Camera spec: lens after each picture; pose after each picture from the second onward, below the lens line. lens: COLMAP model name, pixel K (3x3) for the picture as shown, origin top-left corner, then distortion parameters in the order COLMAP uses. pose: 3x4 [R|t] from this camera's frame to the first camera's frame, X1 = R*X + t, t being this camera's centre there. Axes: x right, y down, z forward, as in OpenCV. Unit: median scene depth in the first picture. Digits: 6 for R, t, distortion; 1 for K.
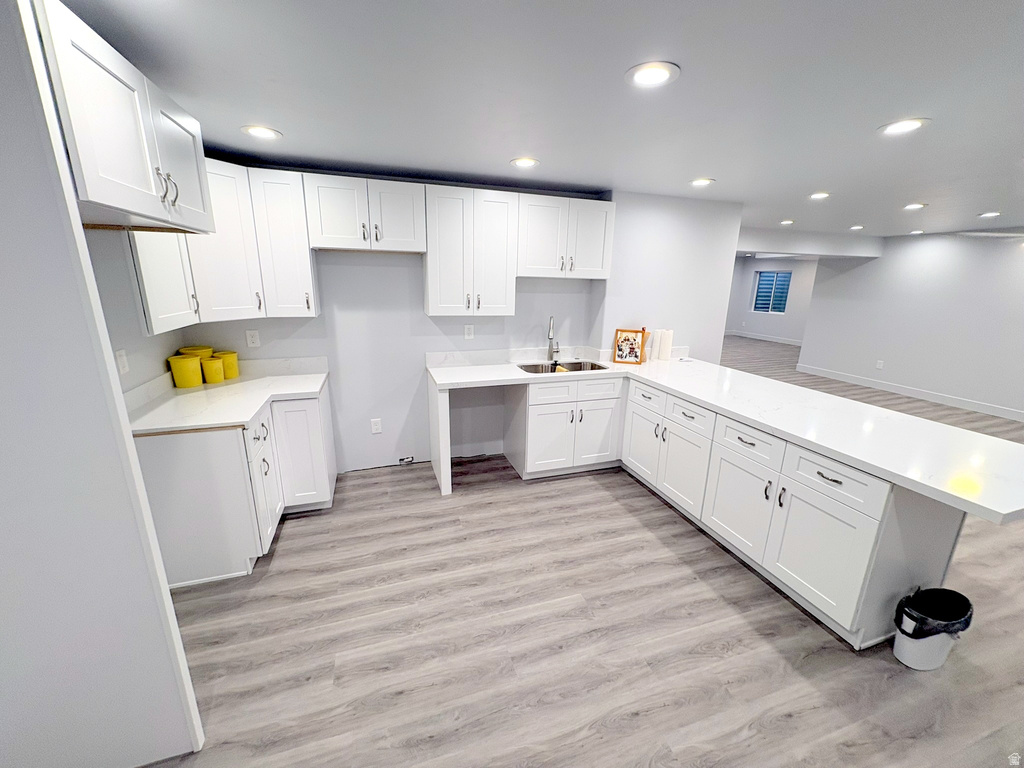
lens RADIAL K [[406.8, 0, 509.7], [0, 406.8, 385.7], [0, 0, 1]] dist [0.002309, 0.000454]
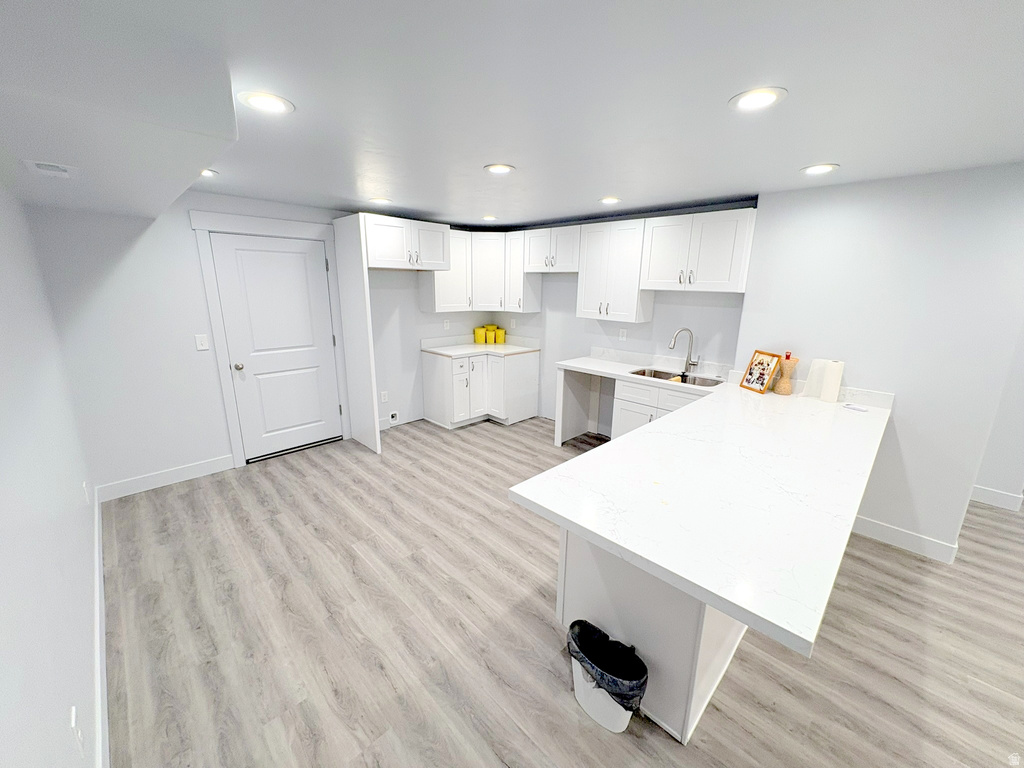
lens RADIAL K [[406.8, 0, 510.9], [0, 406.8, 384.1], [0, 0, 1]] dist [0.002309, 0.000454]
pose [[0.443897, 0.204443, -0.872444, 0.938329], [-0.236595, 0.965815, 0.105944, -0.043928], [0.864279, 0.159388, 0.477092, 0.172679]]
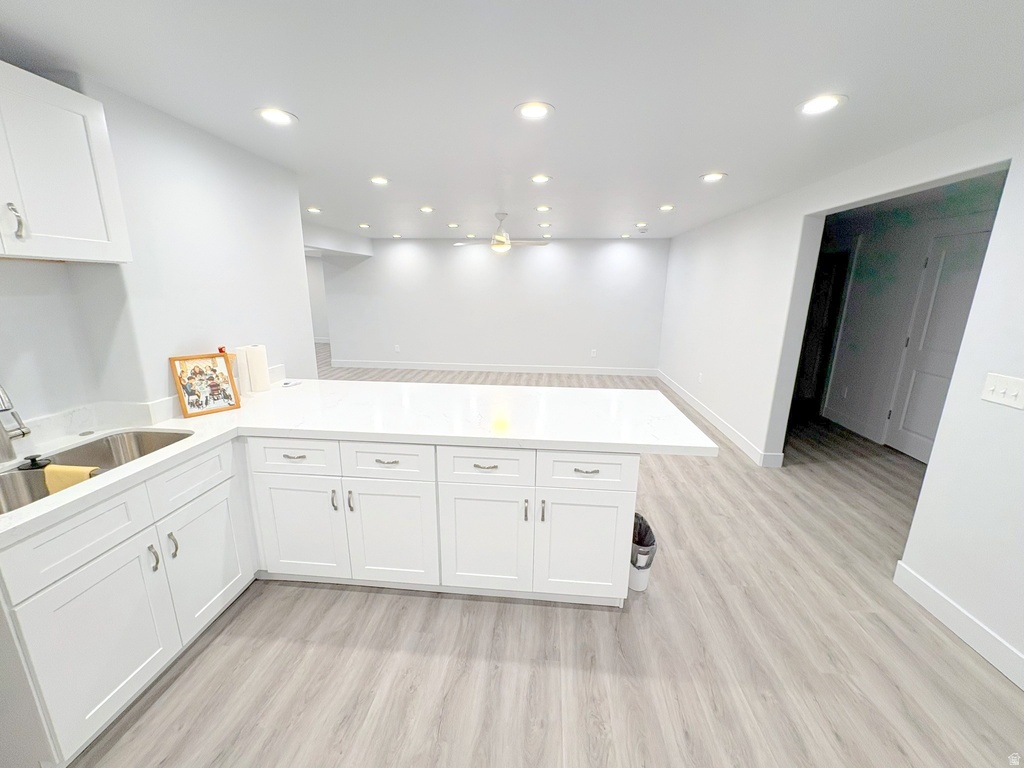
lens RADIAL K [[406.8, 0, 513.1], [0, 406.8, 384.9], [0, 0, 1]] dist [0.002309, 0.000454]
pose [[0.396128, -0.230999, 0.888663, -0.053599], [0.232968, 0.961451, 0.146072, -0.090355], [-0.888149, 0.149167, 0.434673, 0.426266]]
